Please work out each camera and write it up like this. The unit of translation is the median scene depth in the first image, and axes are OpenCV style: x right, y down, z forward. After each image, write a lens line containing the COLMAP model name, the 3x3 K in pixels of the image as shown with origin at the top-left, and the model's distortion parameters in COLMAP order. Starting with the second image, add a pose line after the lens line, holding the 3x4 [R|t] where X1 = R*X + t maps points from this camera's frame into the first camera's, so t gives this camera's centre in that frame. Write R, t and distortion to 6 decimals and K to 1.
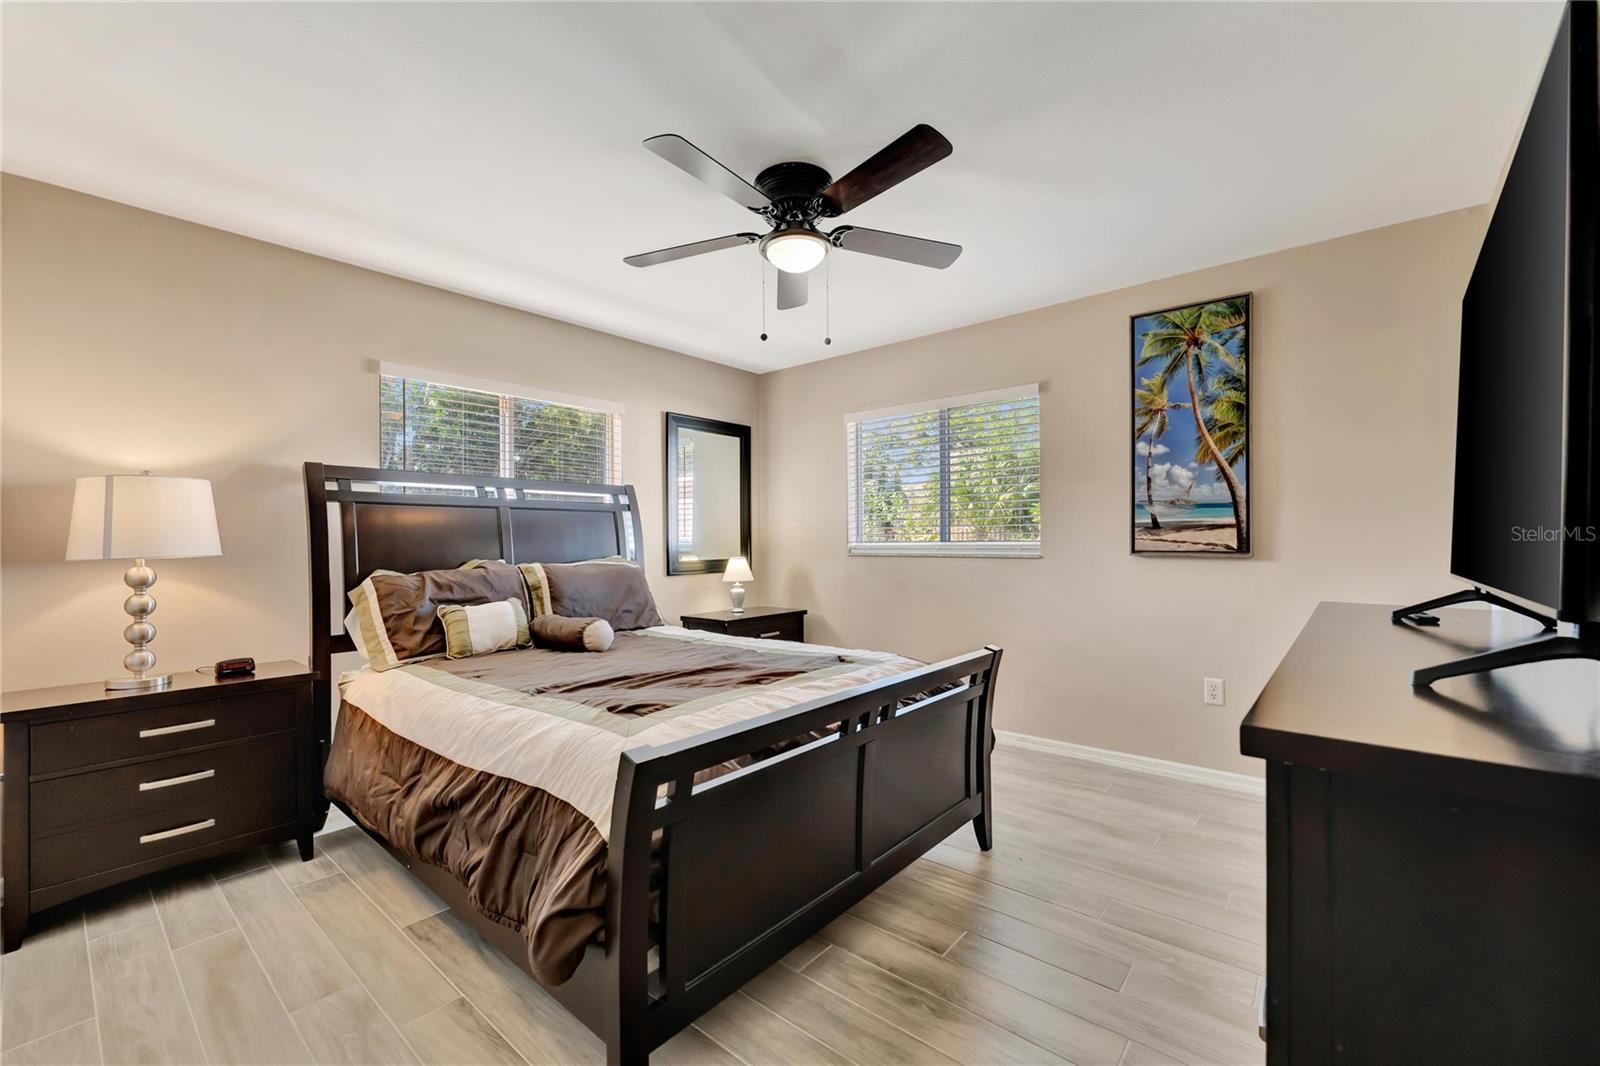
lens RADIAL K [[645.2, 0, 806.0], [0, 645.2, 538.6], [0, 0, 1]] dist [0.001424, 0.000104]
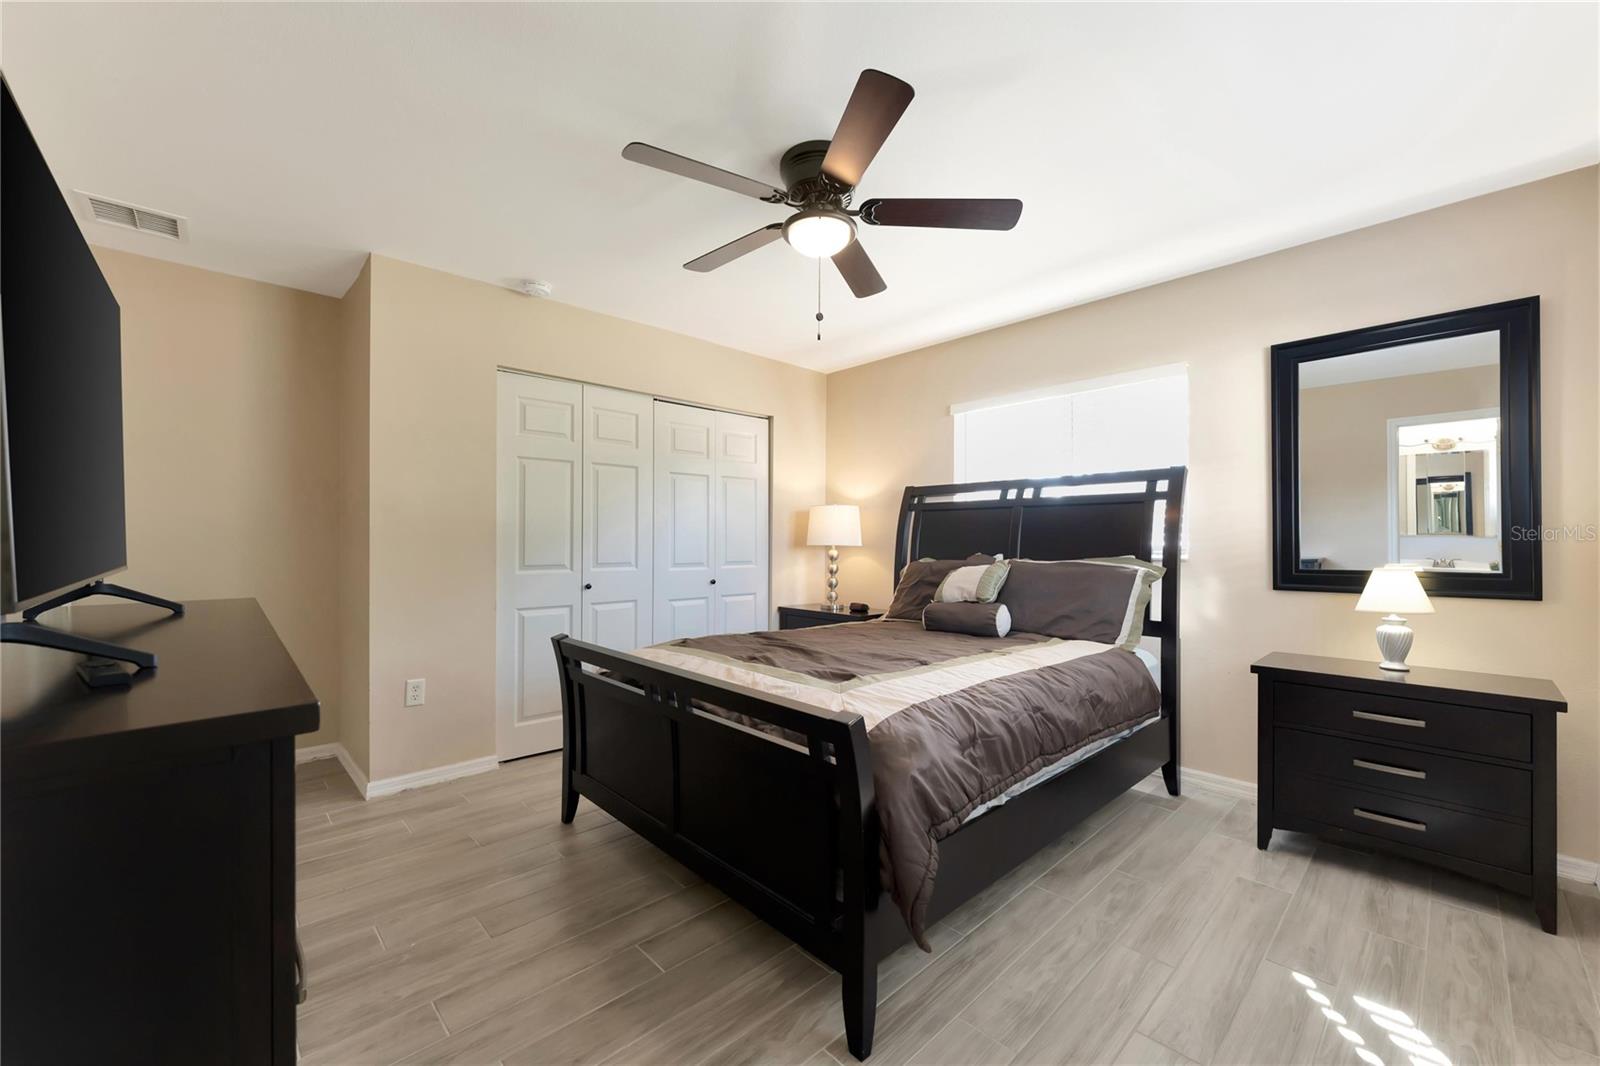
lens RADIAL K [[652.2, 0, 805.2], [0, 652.2, 538.9], [0, 0, 1]] dist [-0.000332, 0.000116]
pose [[-0.137832, 0.000889, -0.990455, 0.860637], [0.003005, 0.999995, 0.000480, 0.005706], [0.990451, -0.002911, -0.137834, 1.013295]]
